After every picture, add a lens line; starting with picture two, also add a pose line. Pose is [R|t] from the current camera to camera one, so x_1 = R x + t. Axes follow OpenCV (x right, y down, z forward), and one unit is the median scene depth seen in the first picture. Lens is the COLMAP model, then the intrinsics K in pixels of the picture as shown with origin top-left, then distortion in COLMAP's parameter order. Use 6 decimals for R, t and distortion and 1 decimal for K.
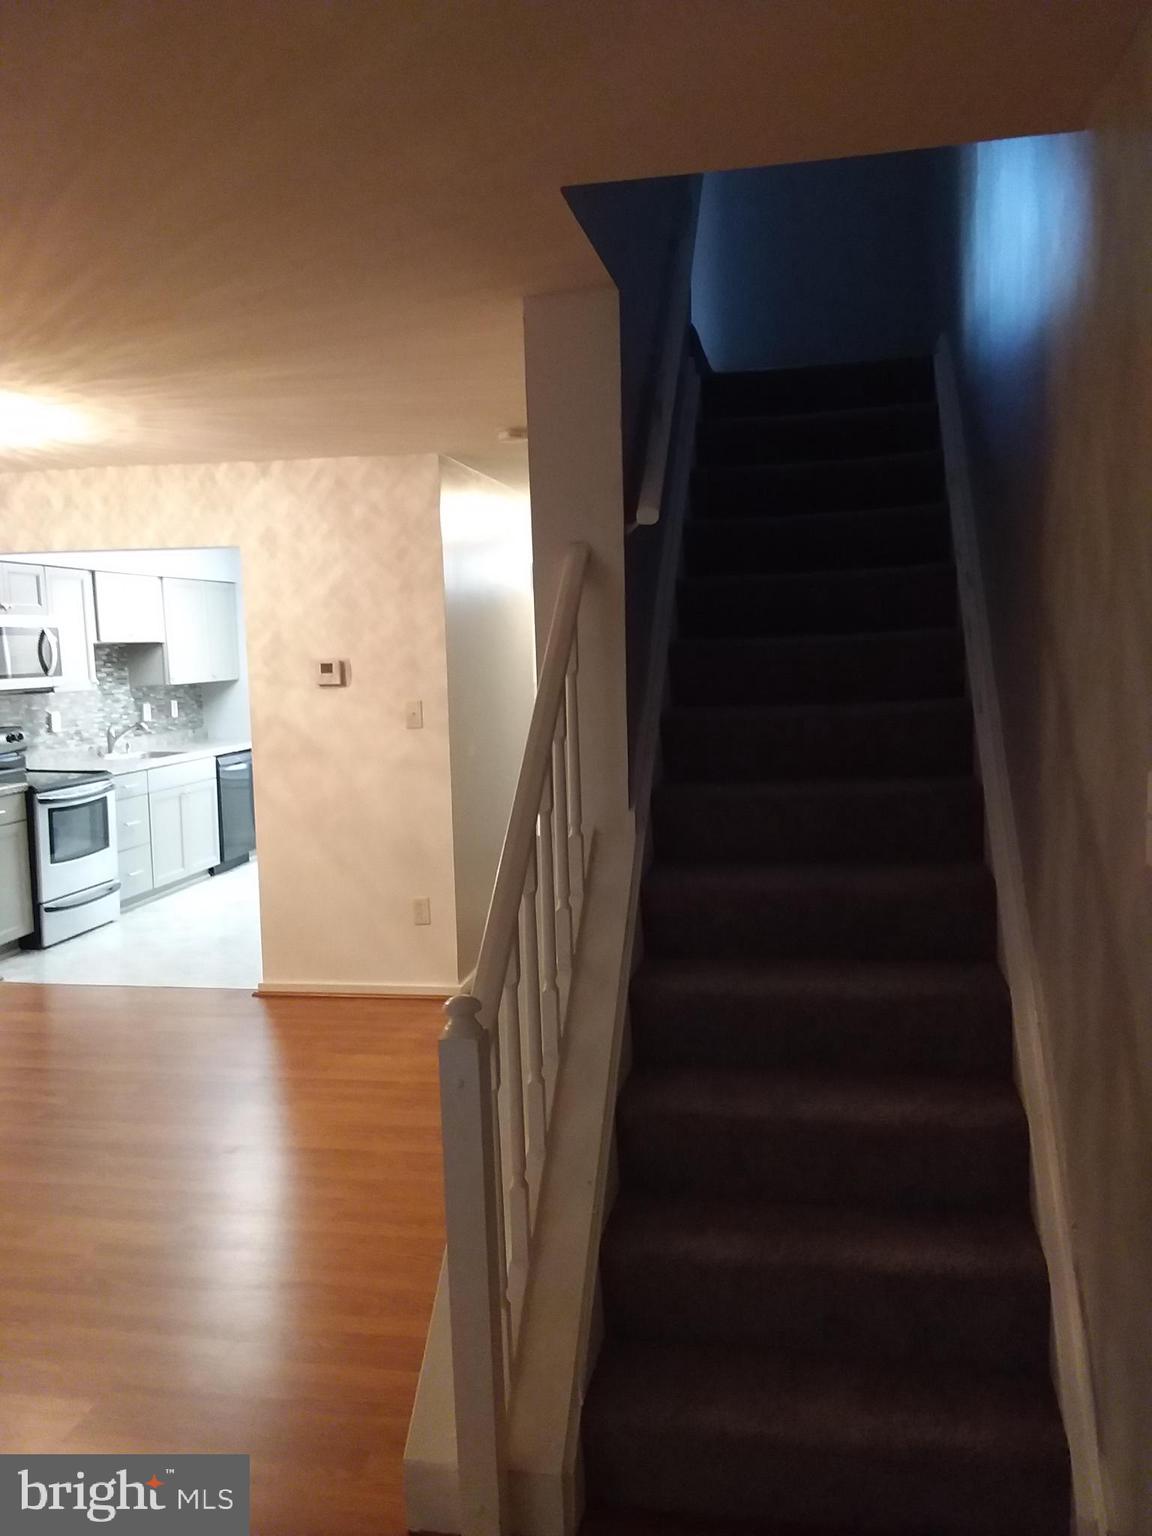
lens RADIAL K [[1235.3, 0, 576.0], [0, 1235.3, 768.0], [0, 0, 1]] dist [0.107436, -0.163335]
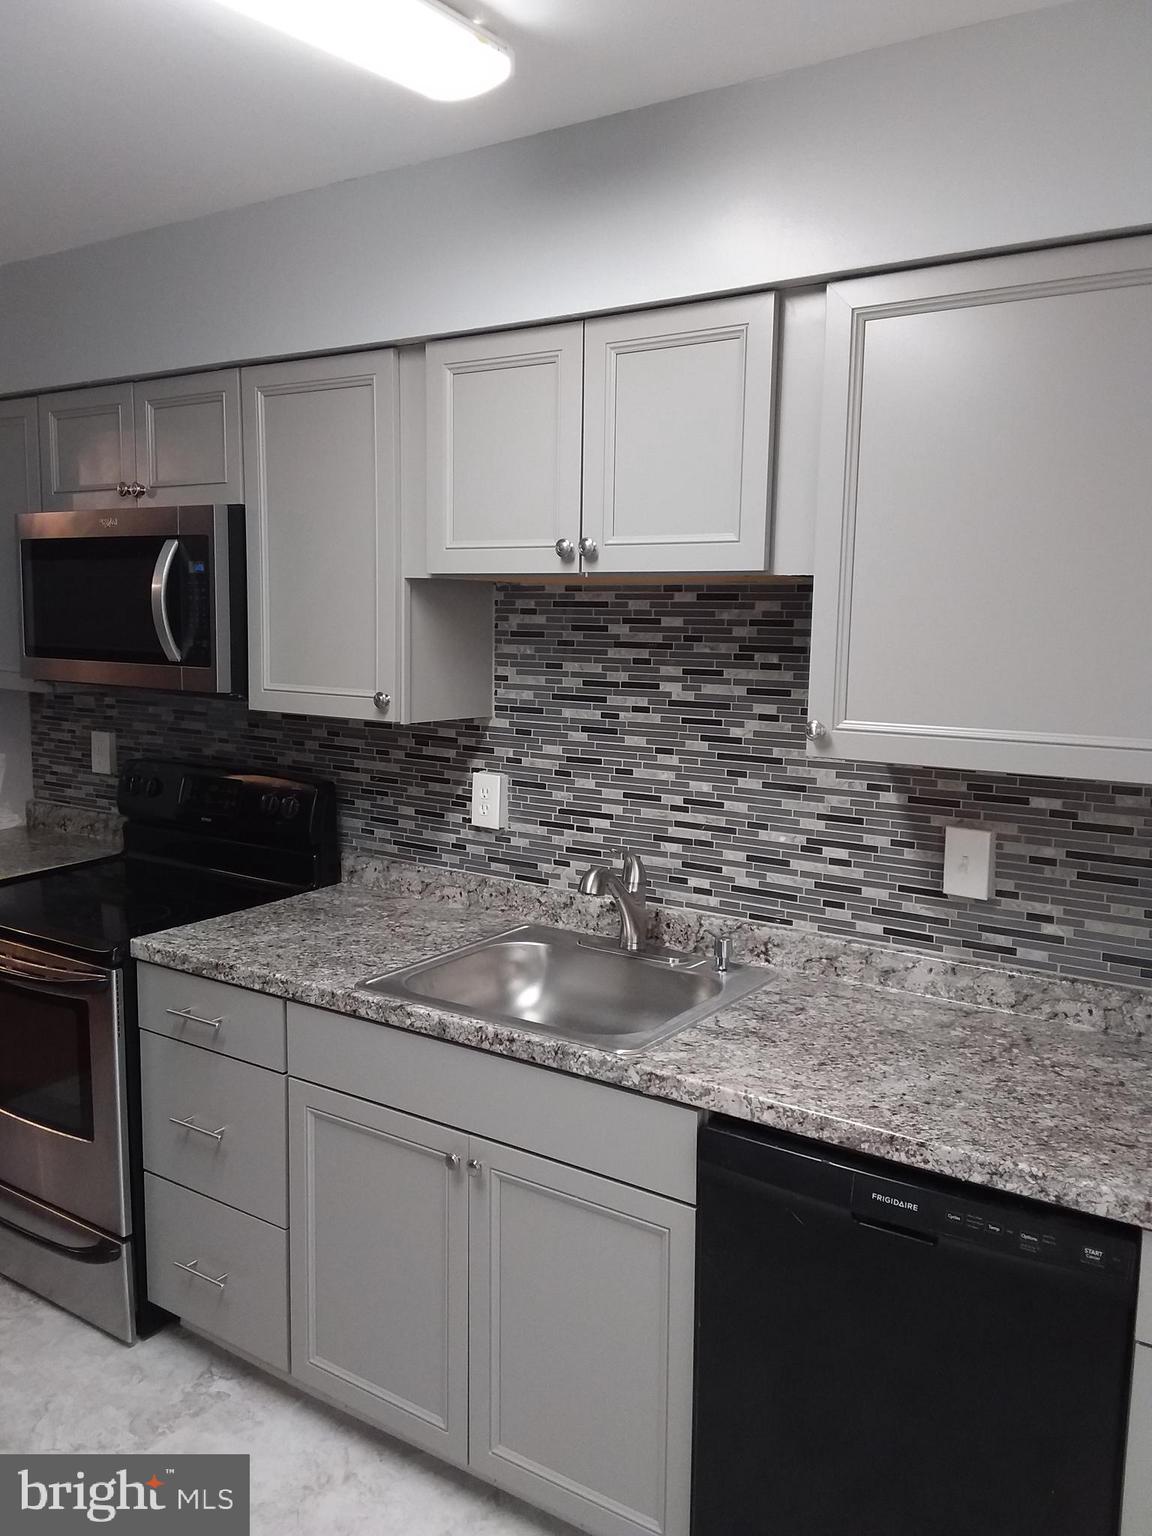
lens RADIAL K [[1235.3, 0, 576.0], [0, 1235.3, 768.0], [0, 0, 1]] dist [0.107436, -0.163335]
pose [[-0.399590, 0.159686, -0.902679, -0.106025], [-0.081761, 0.974578, 0.208598, -0.122326], [0.913041, 0.157158, -0.376375, 1.154889]]
